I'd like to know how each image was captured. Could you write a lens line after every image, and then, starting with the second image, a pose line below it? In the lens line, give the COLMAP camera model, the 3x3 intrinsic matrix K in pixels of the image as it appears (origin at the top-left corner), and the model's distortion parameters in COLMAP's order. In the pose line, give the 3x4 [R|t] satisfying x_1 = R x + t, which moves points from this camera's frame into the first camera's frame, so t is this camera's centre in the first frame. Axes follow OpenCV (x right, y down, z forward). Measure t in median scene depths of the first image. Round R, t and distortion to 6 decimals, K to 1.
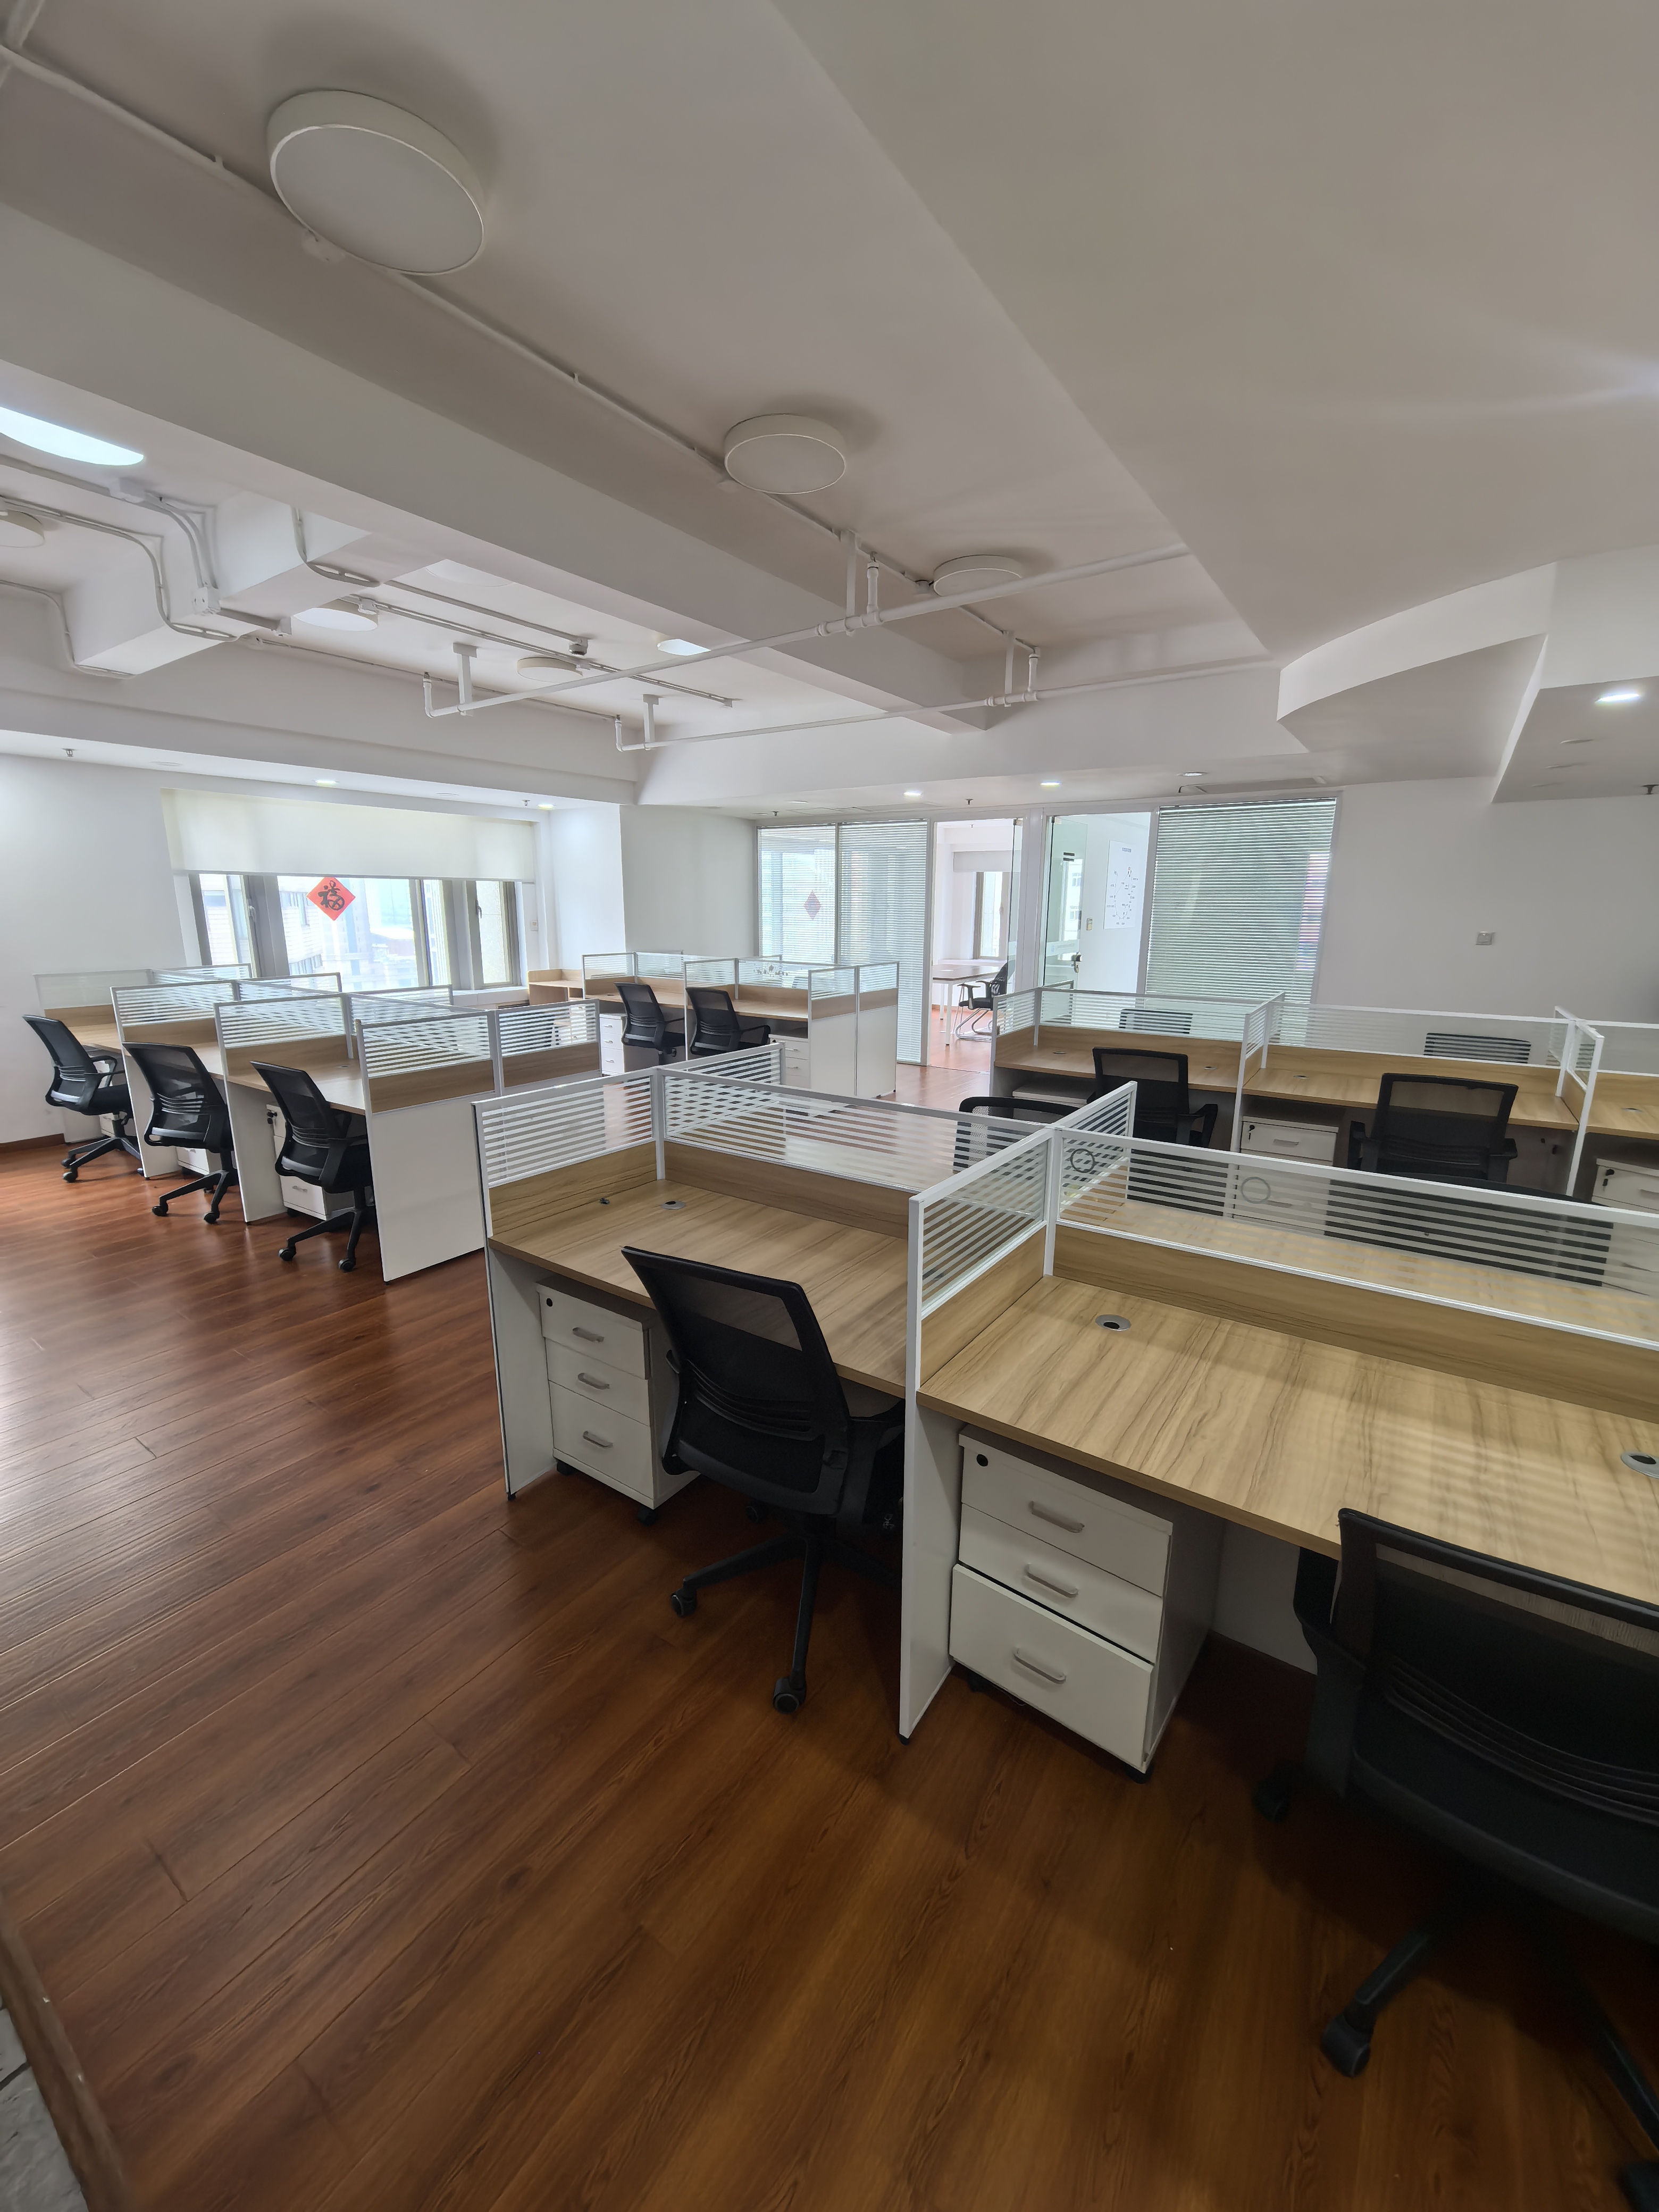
lens RADIAL K [[873.2, 0, 832.2], [0, 873.2, 1100.8], [0, 0, 1]] dist [-0.004316, 0.000474]
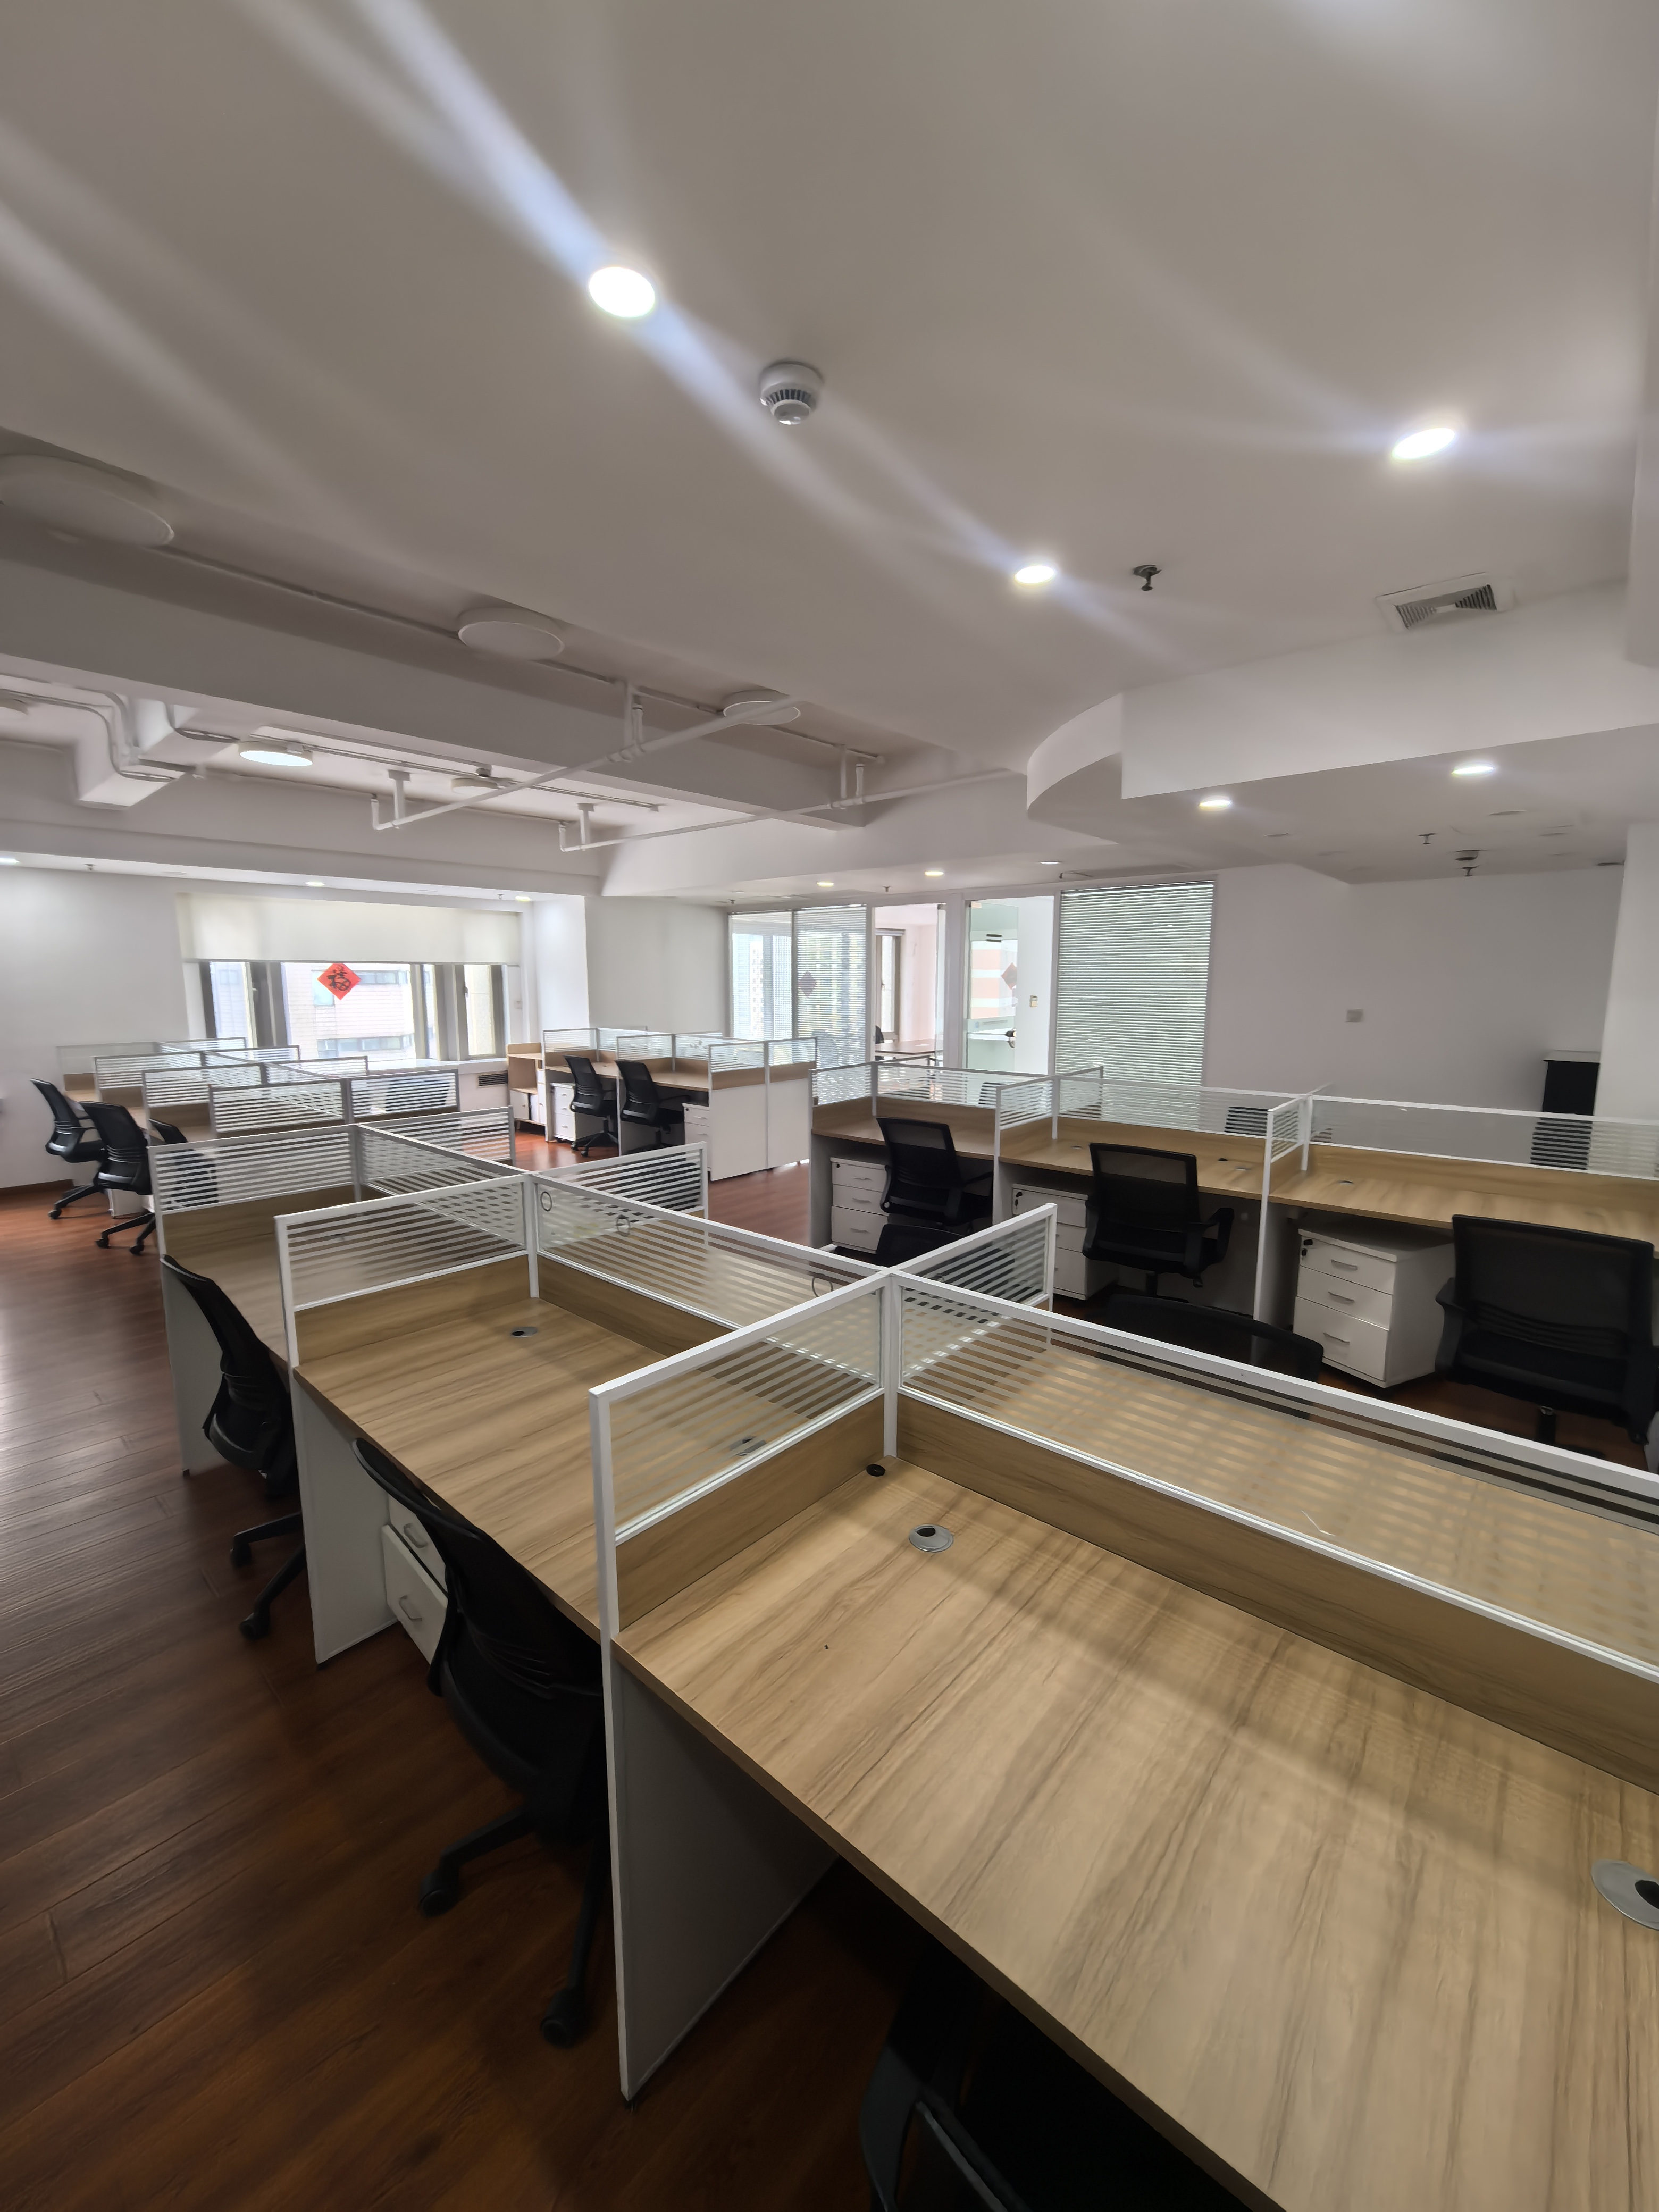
lens RADIAL K [[873.2, 0, 823.3], [0, 873.2, 1105.3], [0, 0, 1]] dist [-0.004316, 0.000474]
pose [[0.992649, 0.010932, -0.120537, 0.234678], [-0.020214, 0.996899, -0.076056, 0.005514], [0.119332, 0.077933, 0.989791, -0.051966]]
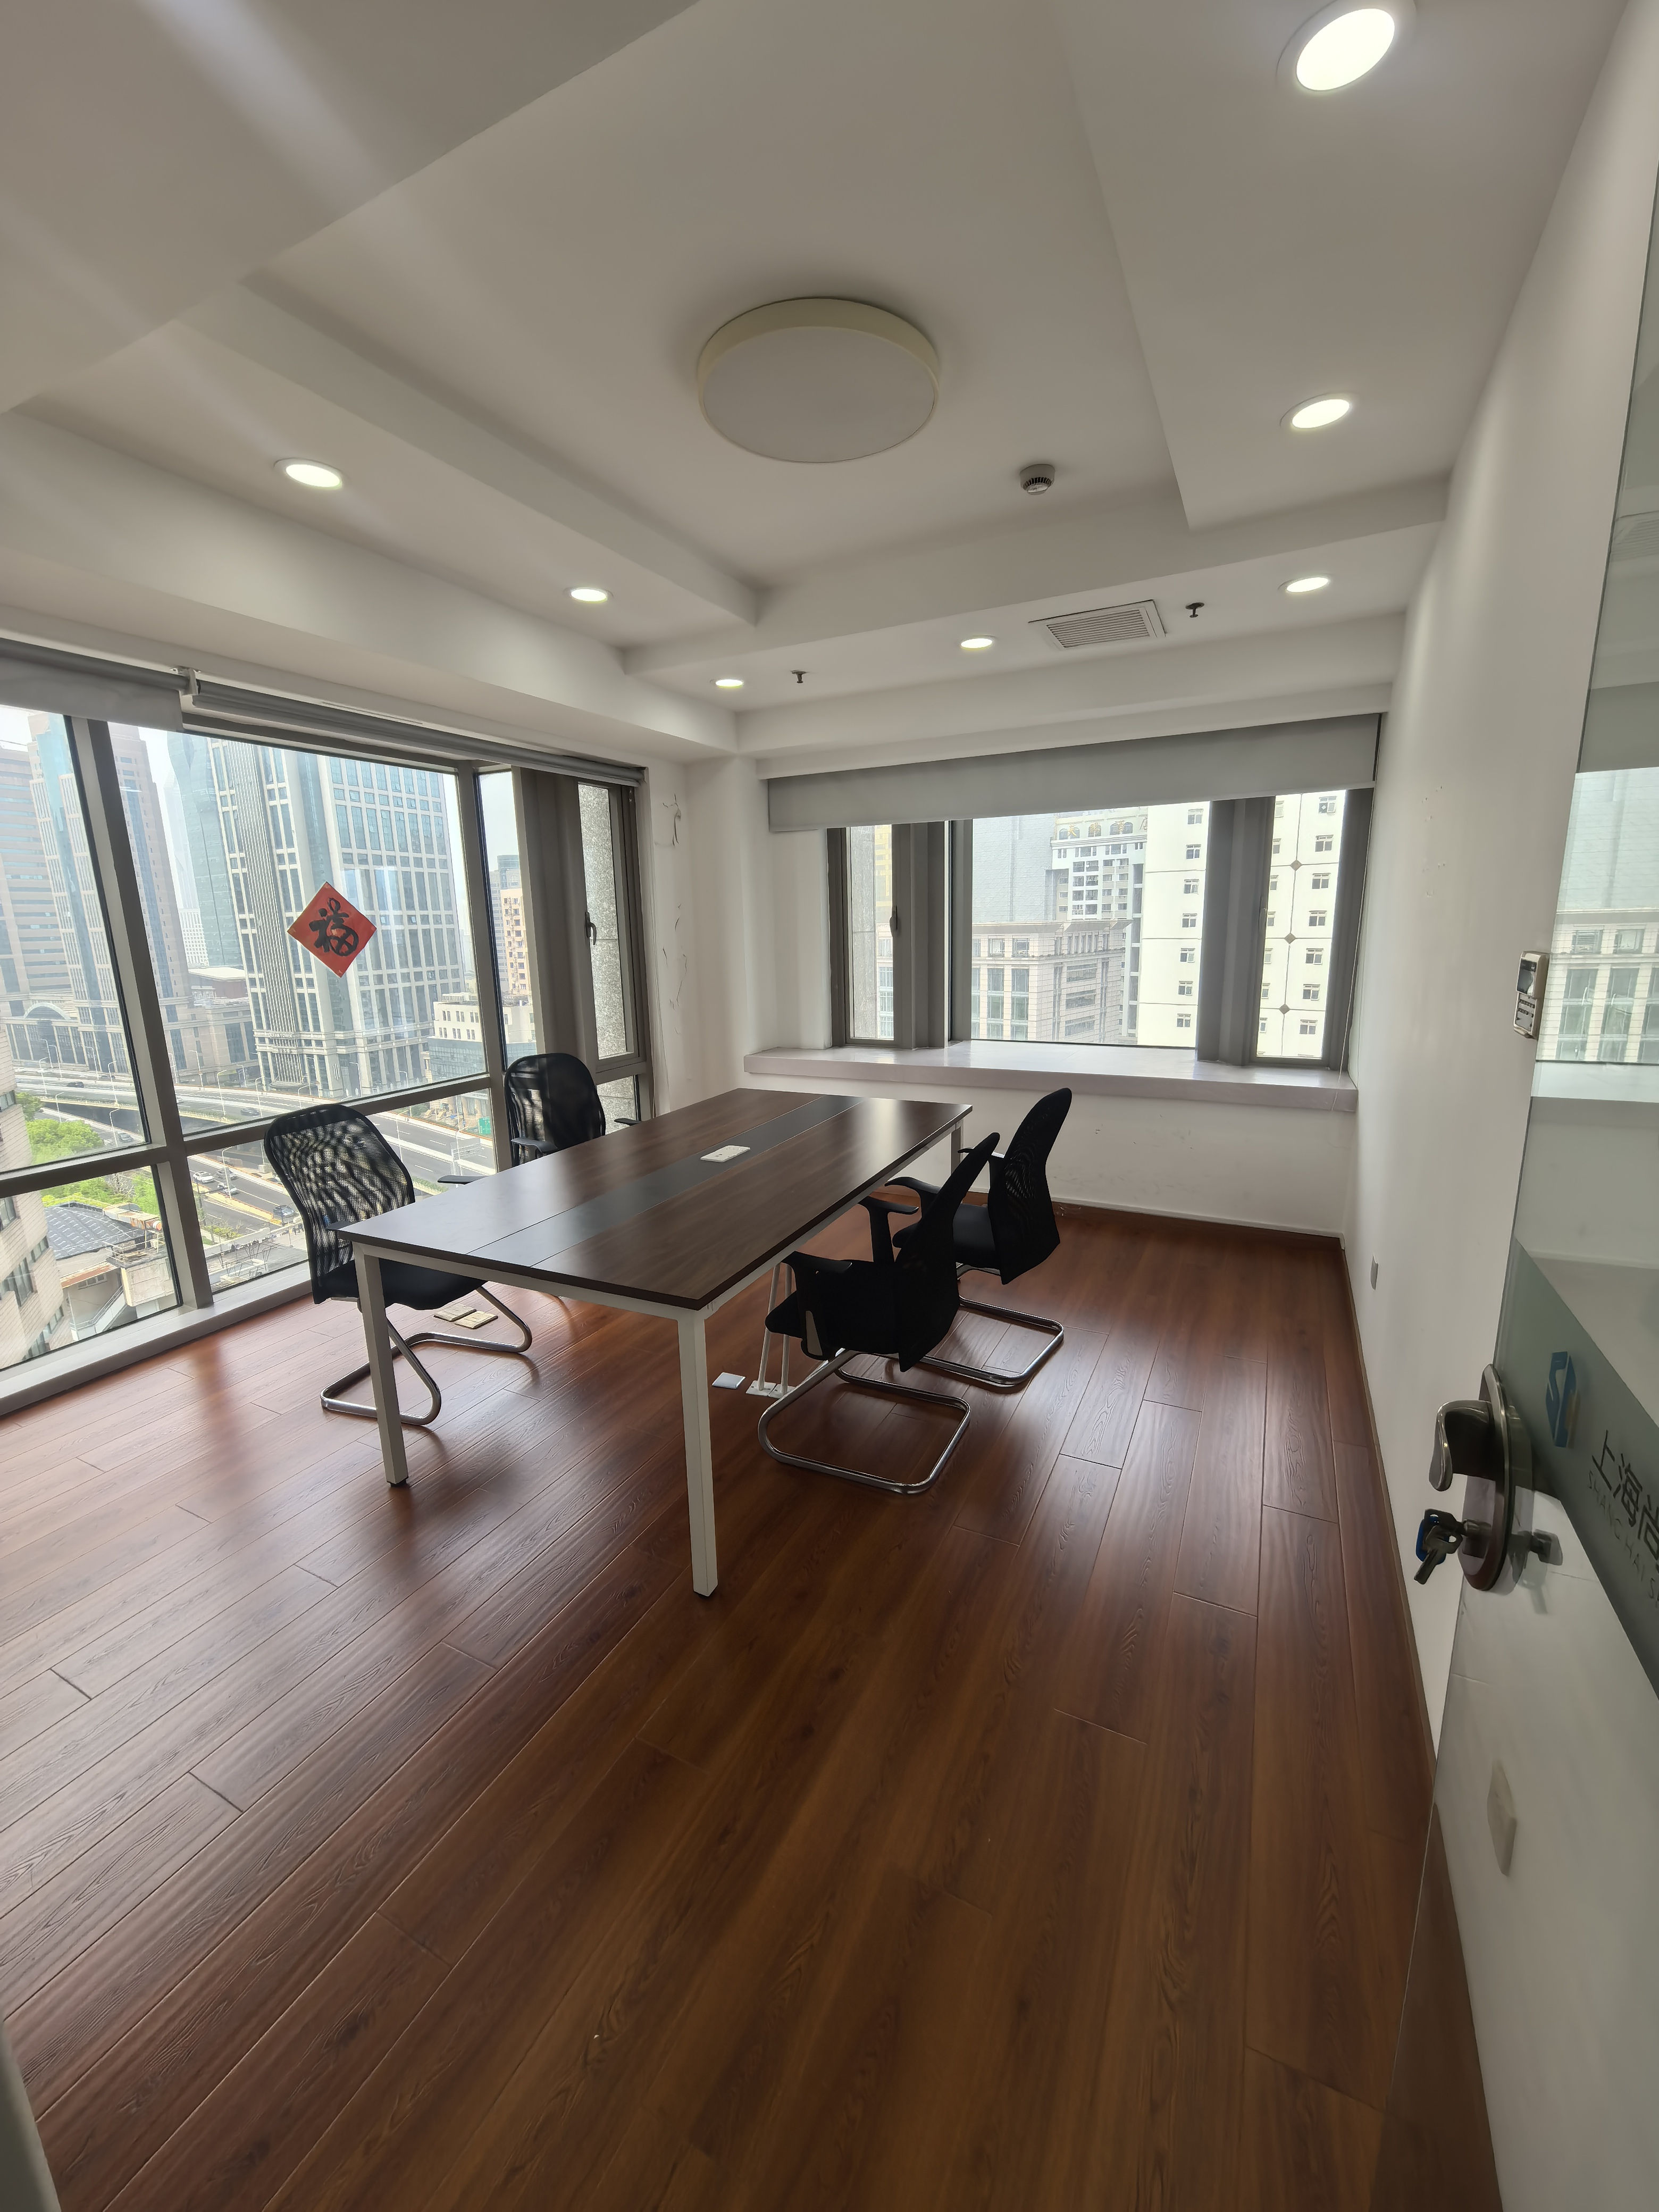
lens RADIAL K [[873.2, 0, 831.6], [0, 873.2, 1101.8], [0, 0, 1]] dist [-0.004316, 0.000474]
pose [[0.989221, -0.061268, 0.132996, 0.214472], [0.063837, 0.997846, -0.015136, -0.265049], [-0.131782, 0.023463, 0.991001, 1.222764]]
